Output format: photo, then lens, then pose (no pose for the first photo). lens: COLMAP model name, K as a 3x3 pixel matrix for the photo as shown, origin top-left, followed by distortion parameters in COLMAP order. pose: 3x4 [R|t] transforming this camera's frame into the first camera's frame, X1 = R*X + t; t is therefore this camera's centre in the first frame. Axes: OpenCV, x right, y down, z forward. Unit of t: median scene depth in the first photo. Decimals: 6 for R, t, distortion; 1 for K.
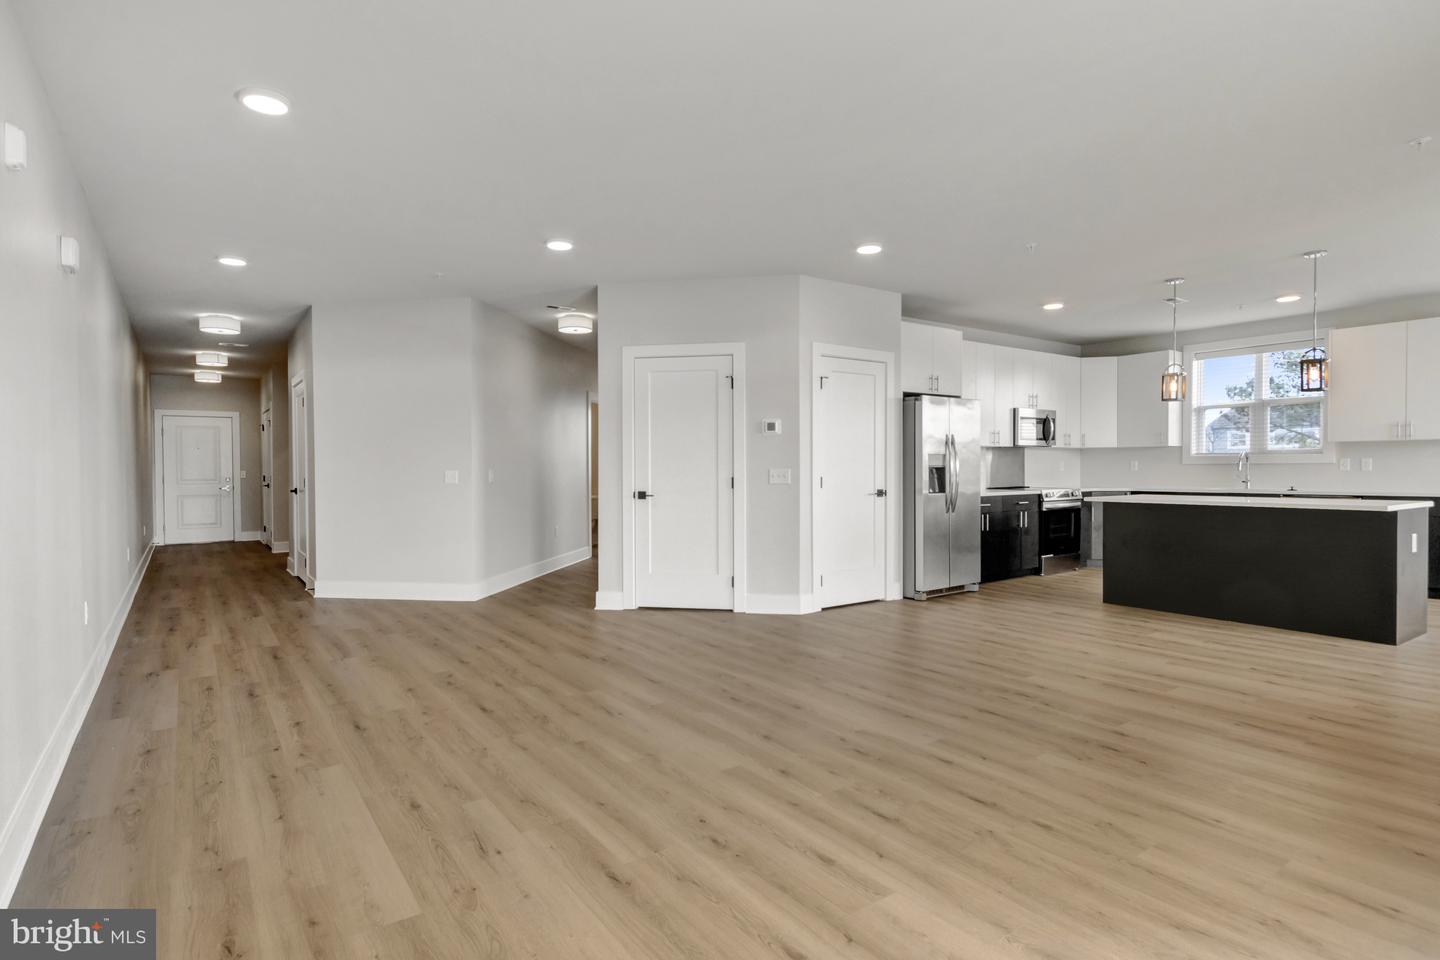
lens RADIAL K [[732.7, 0, 720.0], [0, 732.7, 480.0], [0, 0, 1]] dist [0.002232, -0.000562]
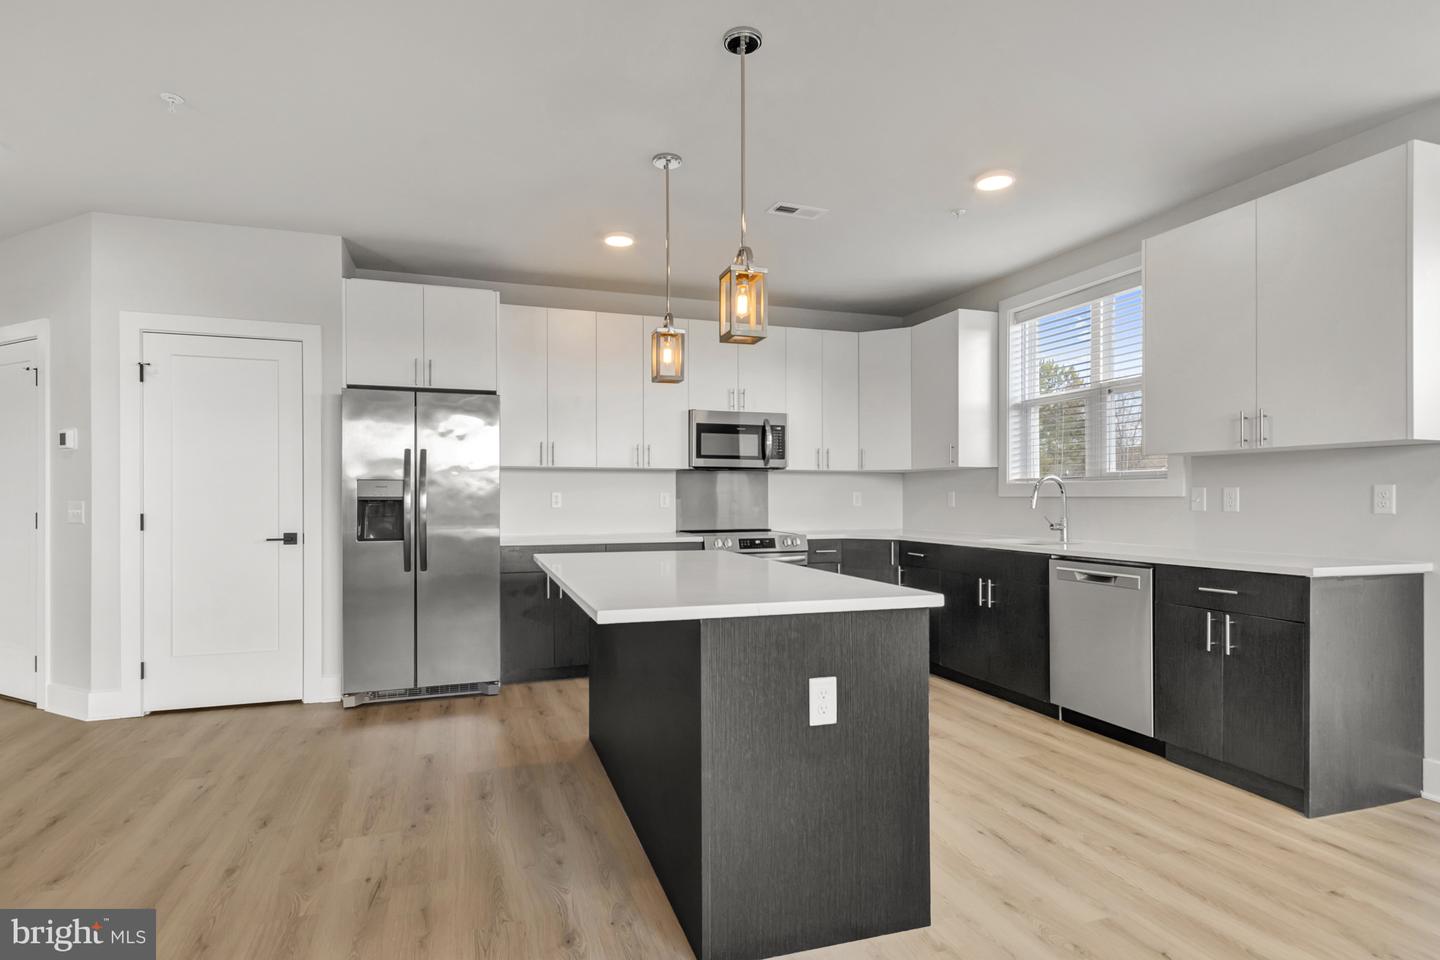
lens RADIAL K [[746.1, 0, 721.4], [0, 746.1, 498.8], [0, 0, 1]] dist [-0.003258, -0.000333]
pose [[0.958898, 0.006667, -0.283673, 0.762246], [-0.010966, 0.999848, -0.013573, -0.012345], [0.283539, 0.016126, 0.958825, 0.453974]]
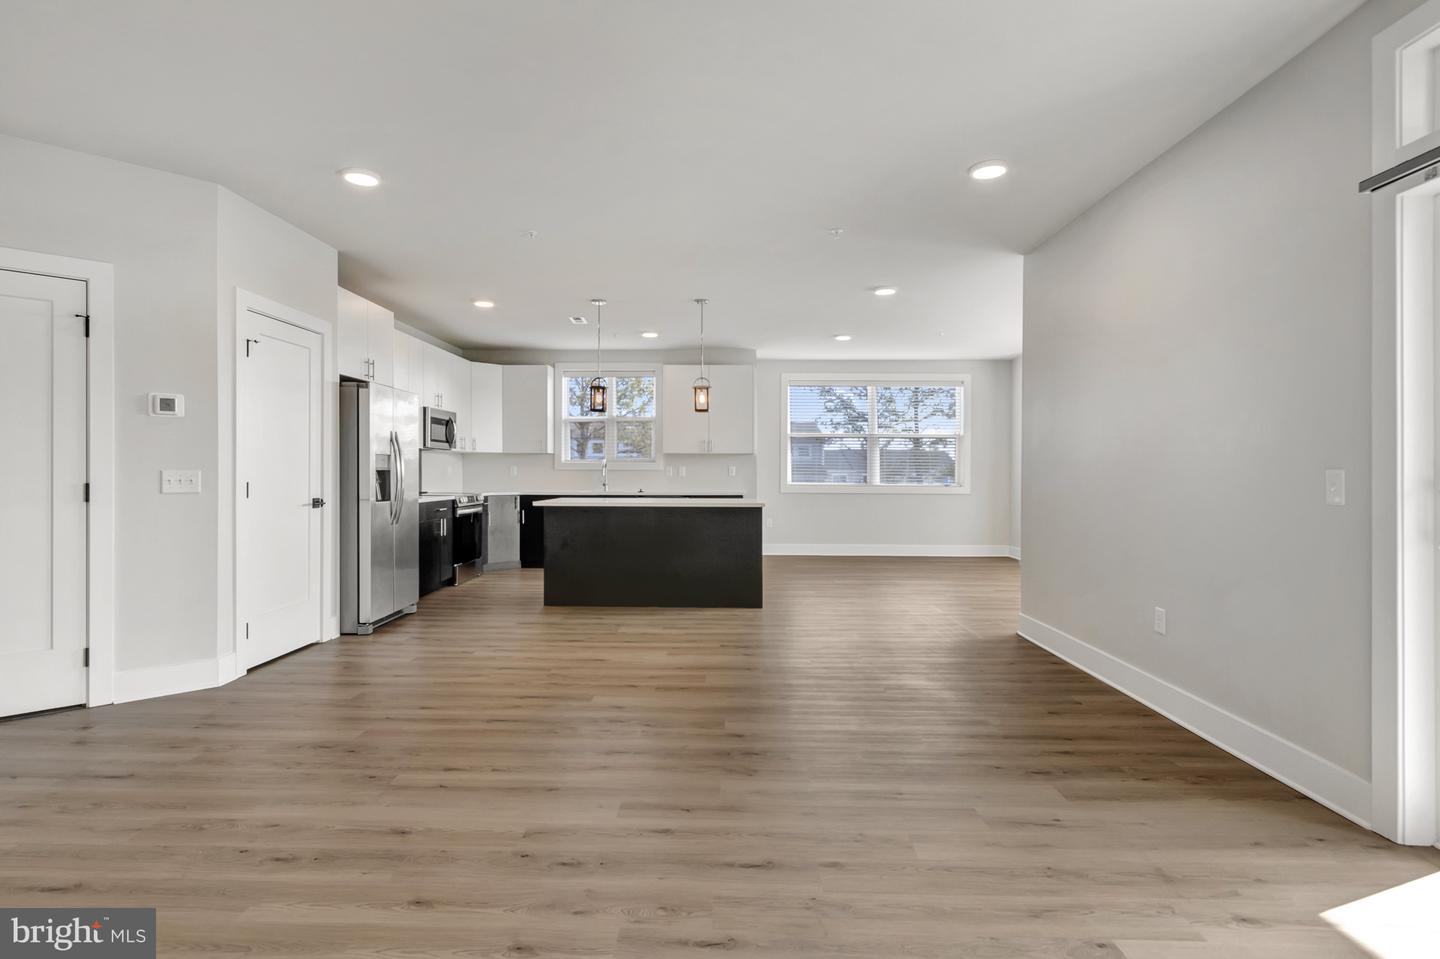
lens RADIAL K [[726.3, 0, 694.0], [0, 726.3, 474.3], [0, 0, 1]] dist [0.010431, -0.000186]
pose [[0.611355, 0.005314, 0.791339, -0.139466], [0.006912, 0.999903, -0.012054, -0.000210], [-0.791326, 0.012839, 0.611259, 0.215209]]
